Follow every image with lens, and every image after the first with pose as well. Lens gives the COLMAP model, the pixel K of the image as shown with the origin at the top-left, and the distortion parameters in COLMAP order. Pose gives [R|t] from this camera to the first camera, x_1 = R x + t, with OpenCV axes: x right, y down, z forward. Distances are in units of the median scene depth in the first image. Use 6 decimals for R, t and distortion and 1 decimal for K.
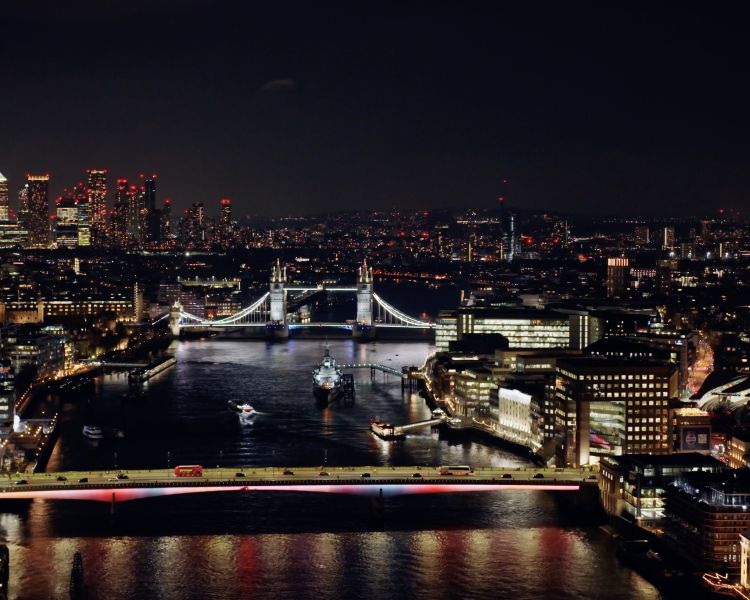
lens RADIAL K [[1875.2, 0, 375.0], [0, 1875.2, 300.0], [0, 0, 1]] dist [0.002221, 0.102768]
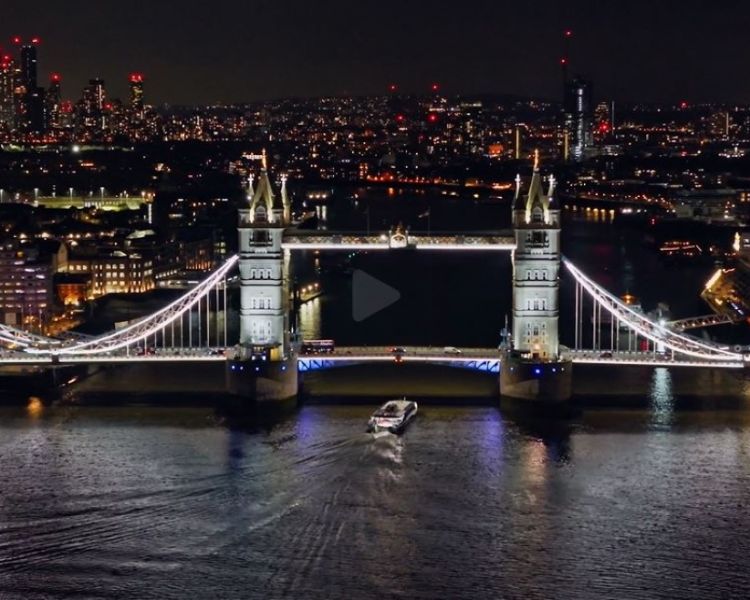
lens RADIAL K [[1875.2, 0, 375.0], [0, 1875.2, 300.0], [0, 0, 1]] dist [0.002221, 0.102768]
pose [[0.999087, -0.005418, 0.042366, -0.046360], [0.003115, 0.998522, 0.054251, -0.013809], [-0.042598, -0.054069, 0.997628, 0.678711]]
